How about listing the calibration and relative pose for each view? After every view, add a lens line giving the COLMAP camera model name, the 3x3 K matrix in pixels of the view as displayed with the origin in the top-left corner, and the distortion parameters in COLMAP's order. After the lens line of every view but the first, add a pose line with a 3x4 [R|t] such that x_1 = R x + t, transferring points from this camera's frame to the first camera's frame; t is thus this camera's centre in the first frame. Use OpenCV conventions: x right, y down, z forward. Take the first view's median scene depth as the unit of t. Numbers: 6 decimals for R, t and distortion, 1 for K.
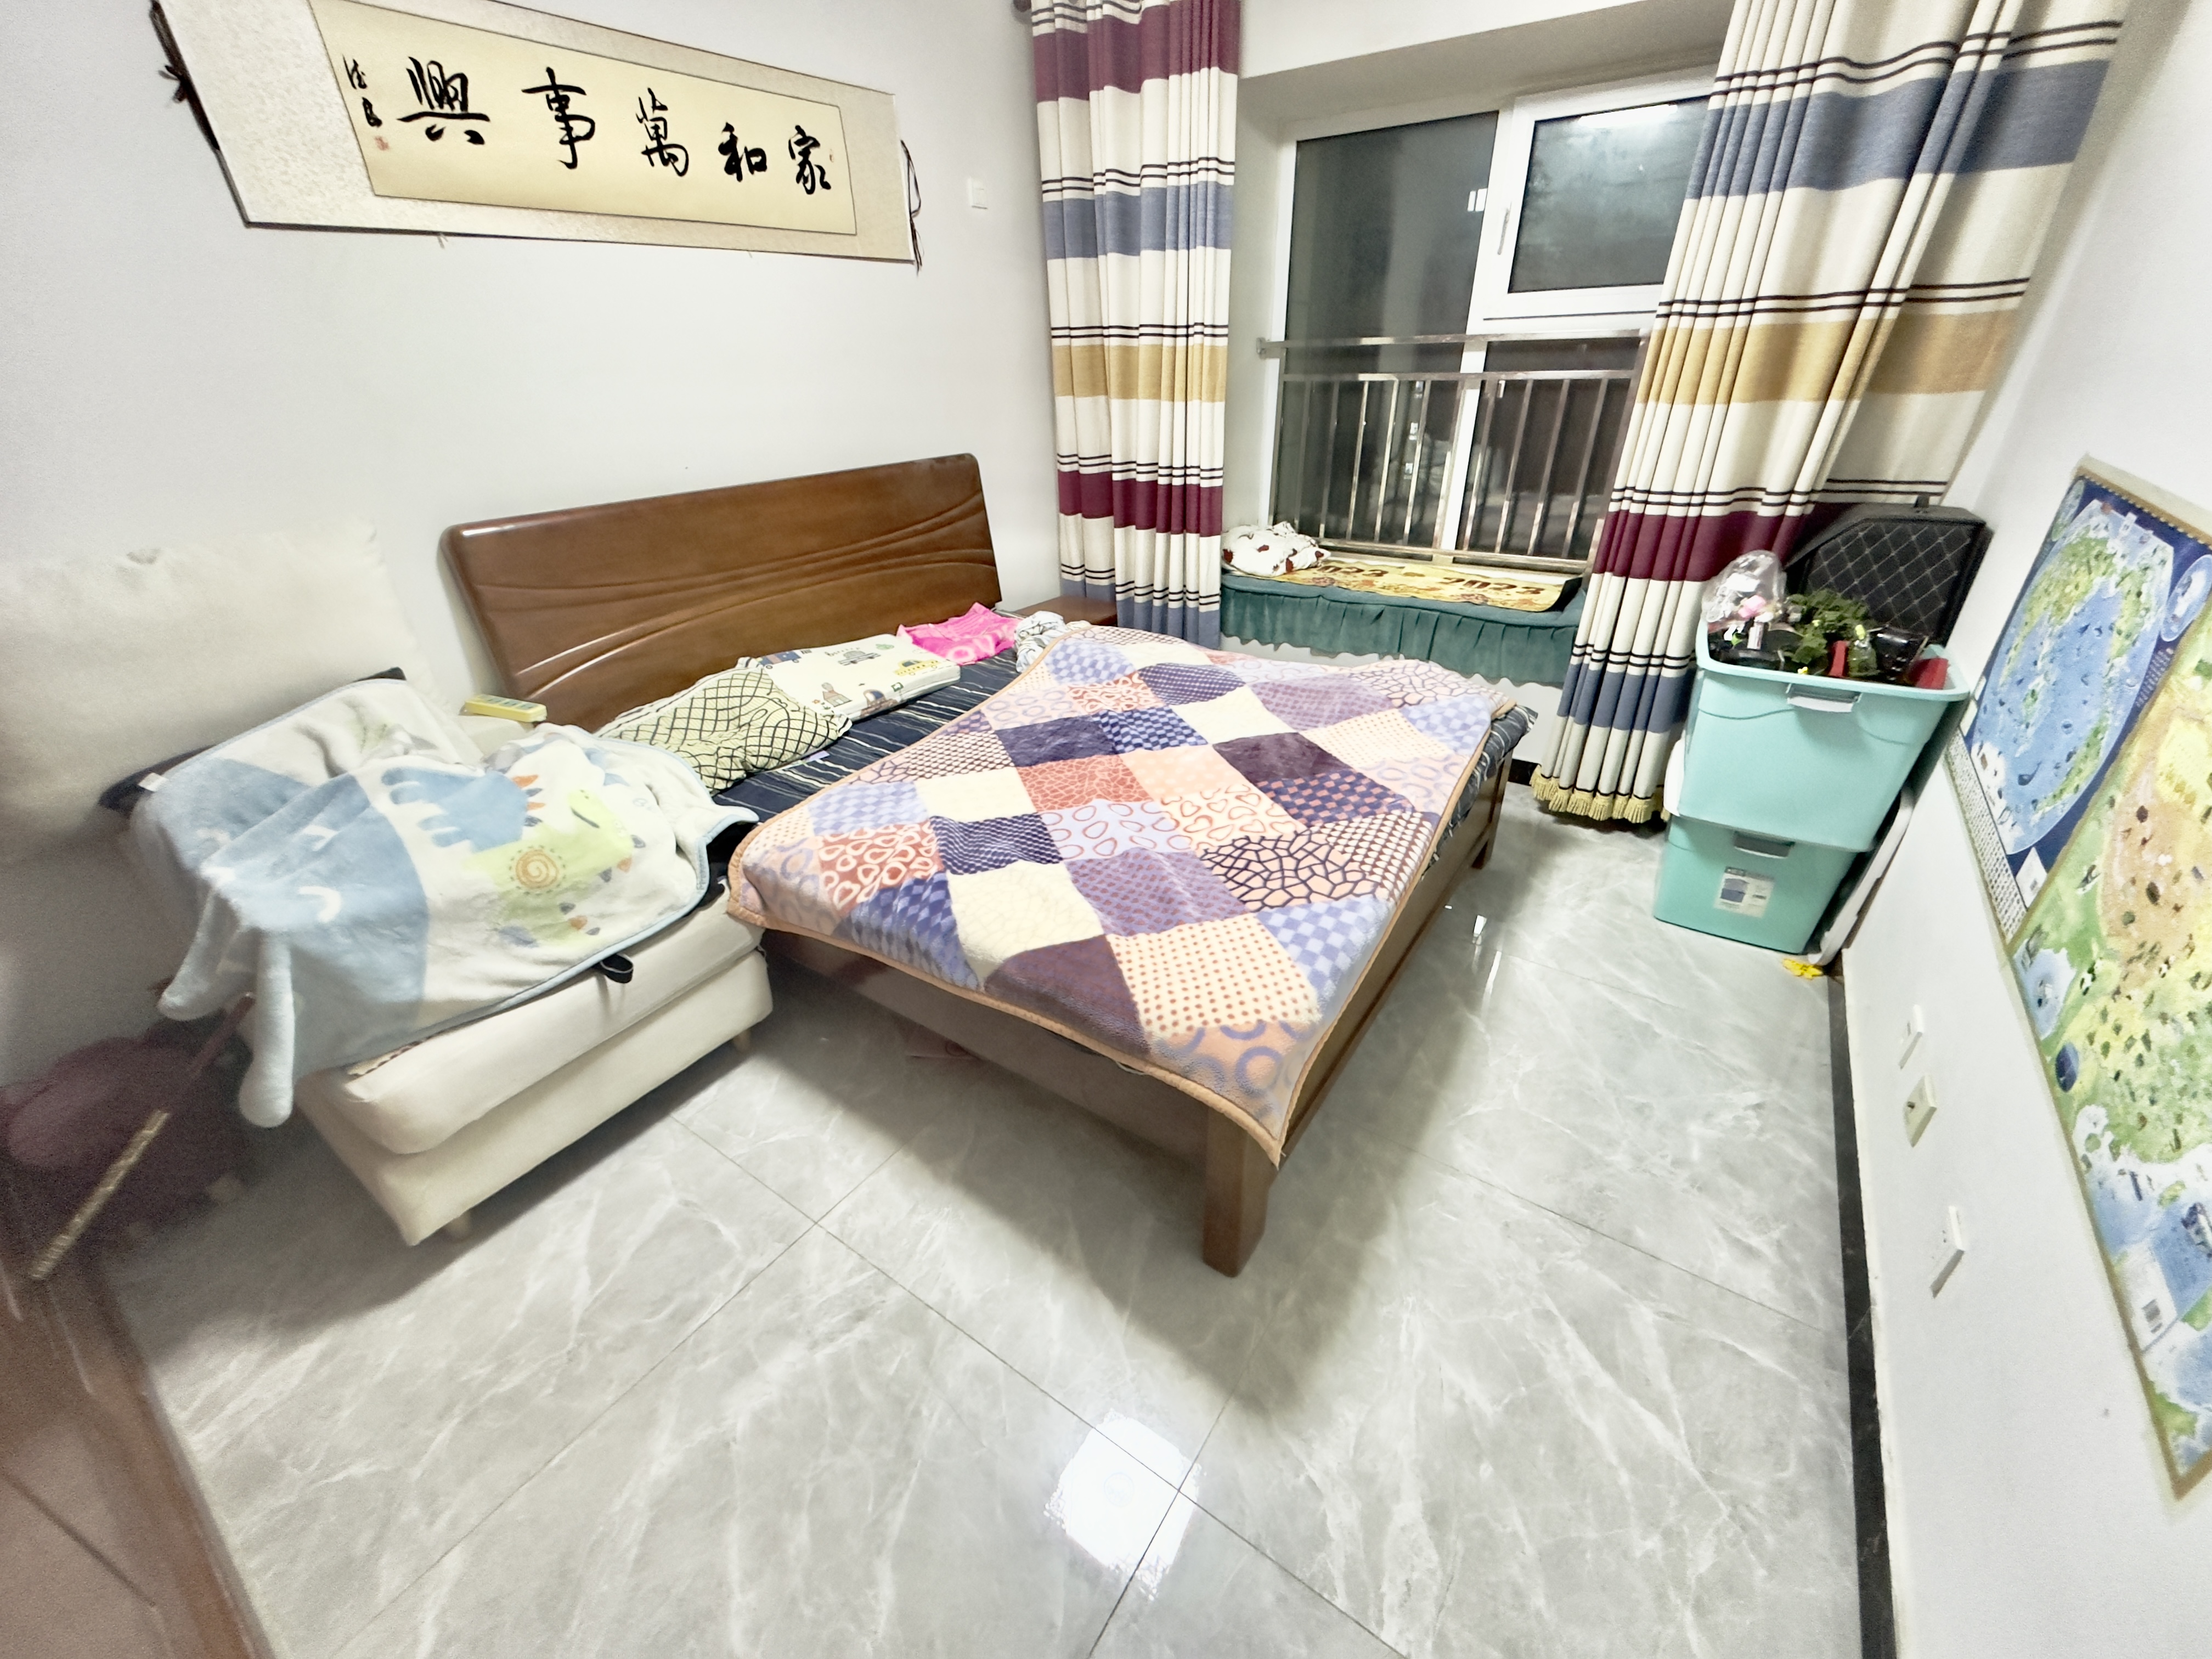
lens RADIAL K [[876.4, 0, 1096.4], [0, 876.4, 830.0], [0, 0, 1]] dist [-0.001218, -0.000074]
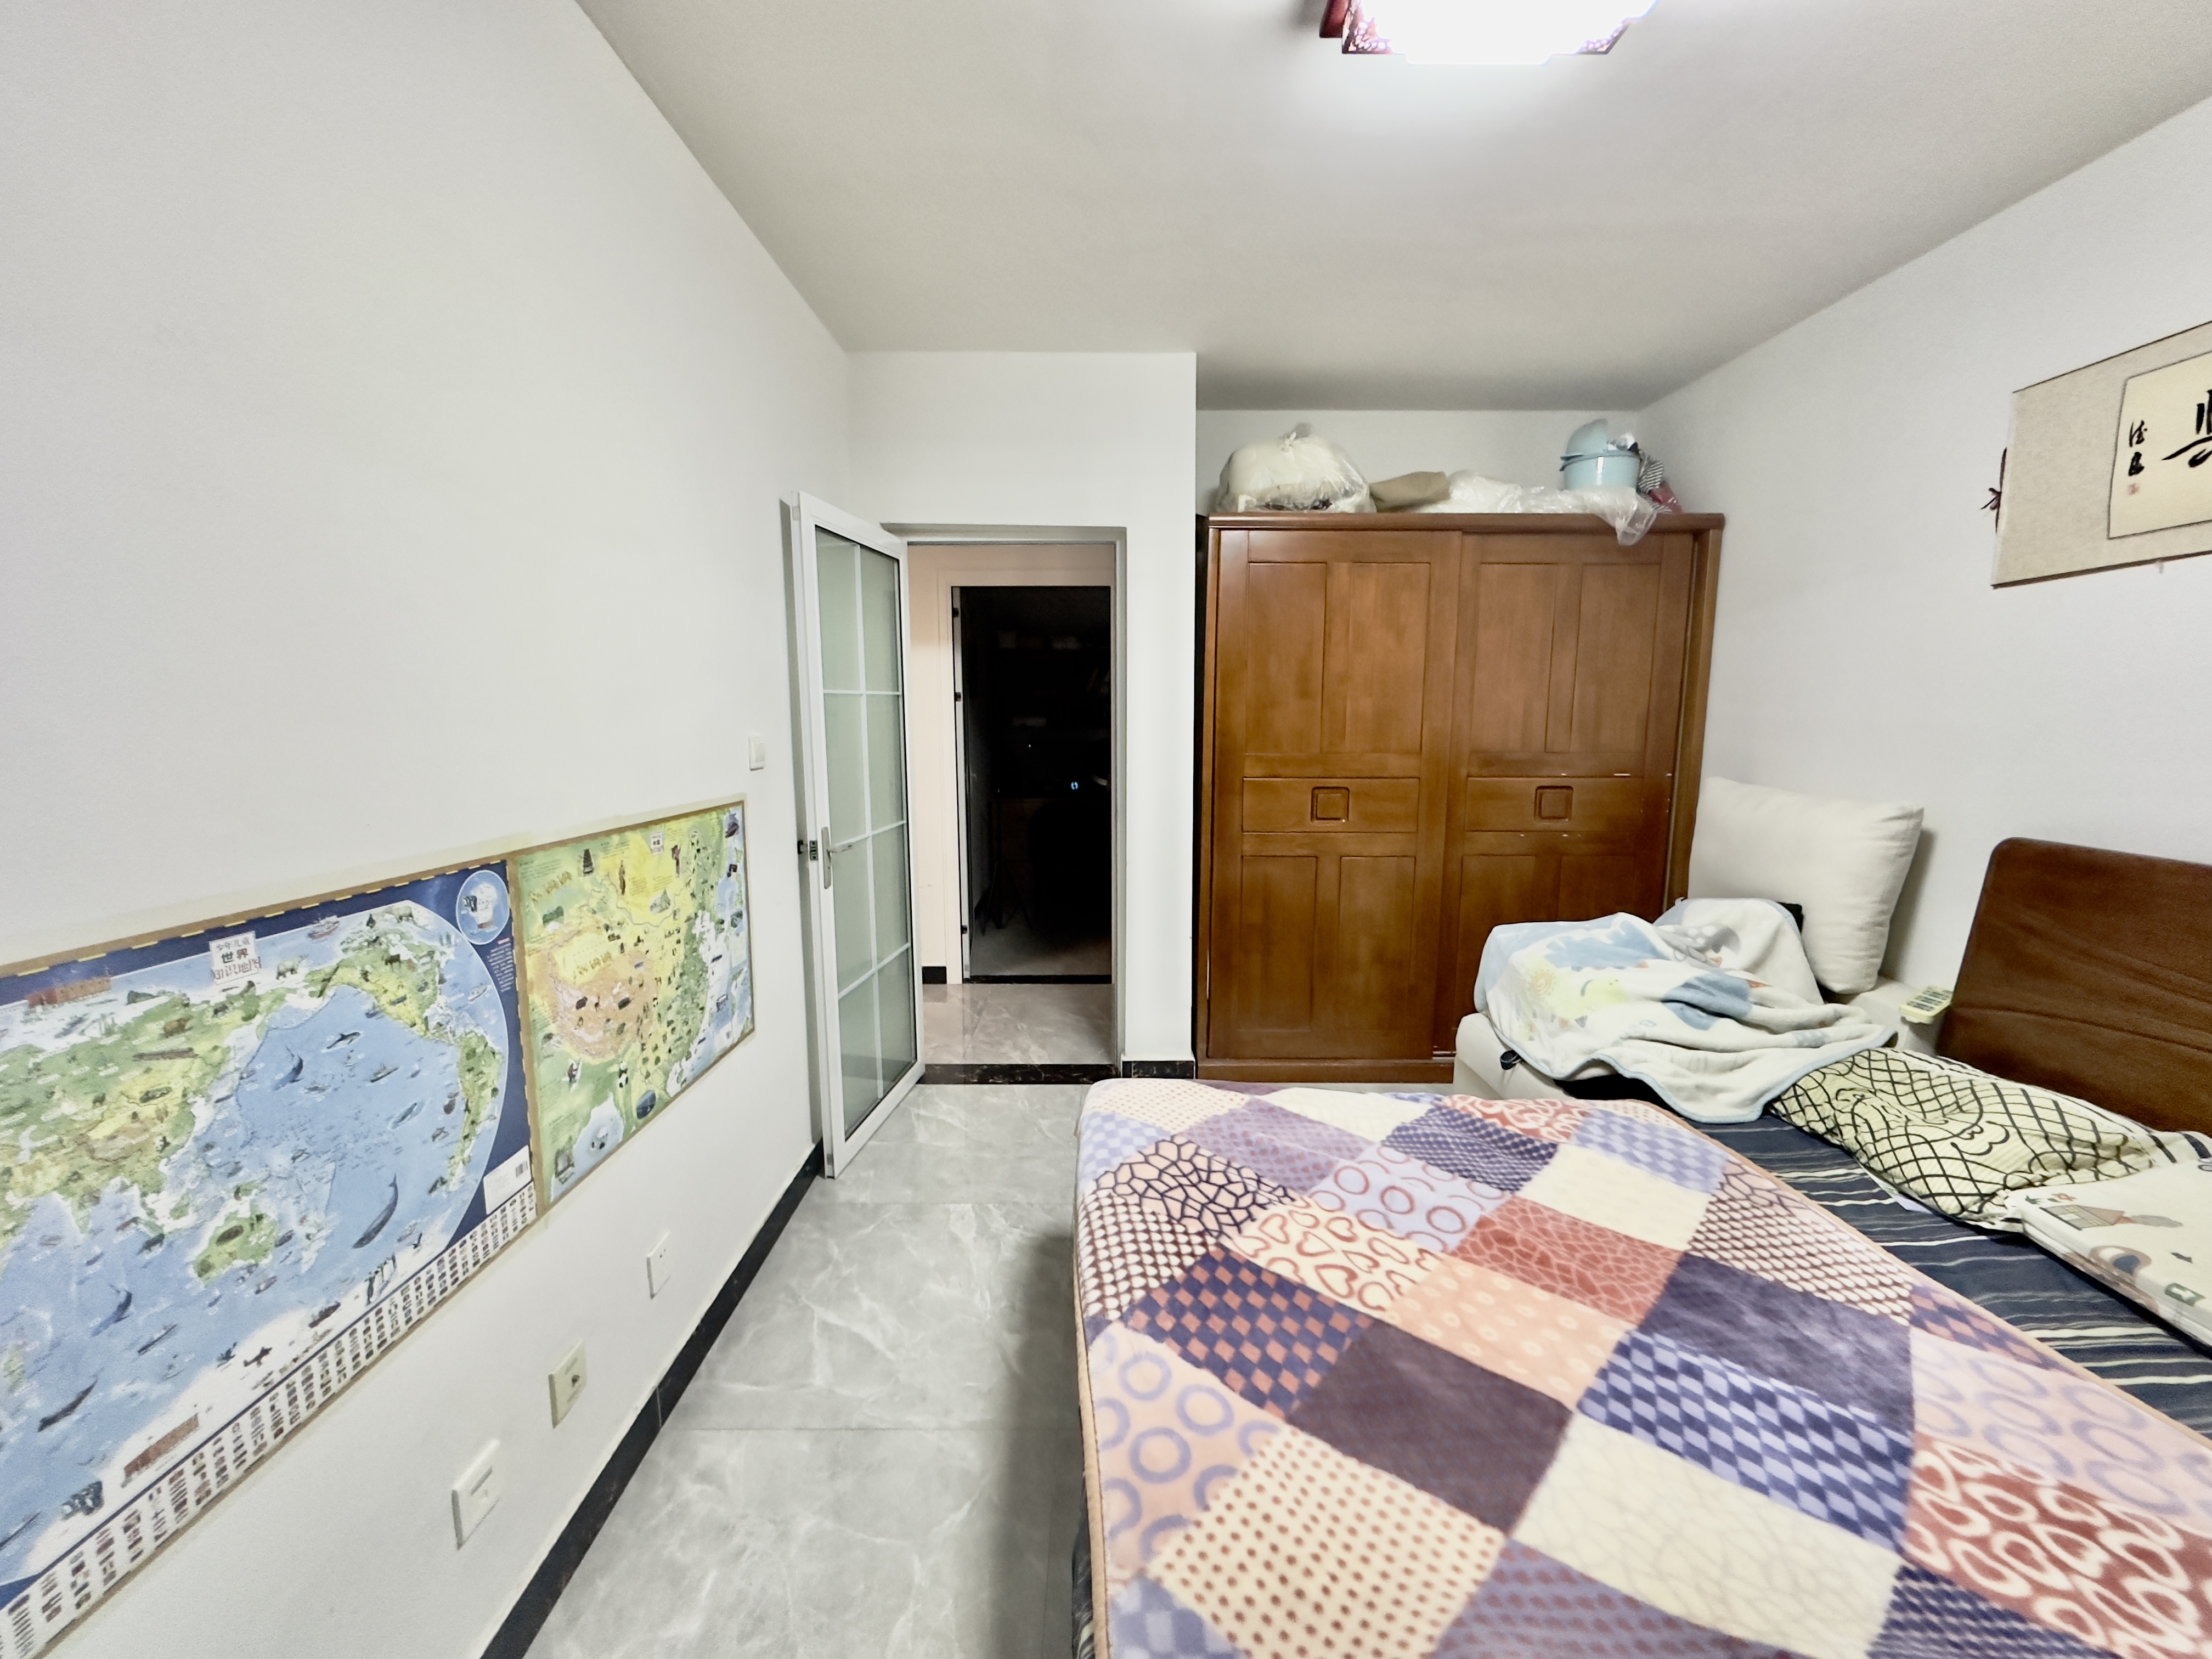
lens RADIAL K [[876.4, 0, 1111.3], [0, 876.4, 831.4], [0, 0, 1]] dist [-0.001218, -0.000074]
pose [[-0.816259, 0.106126, -0.567855, 0.786158], [-0.256073, 0.814660, 0.520341, -0.738951], [0.517830, 0.570145, -0.637798, 1.347425]]
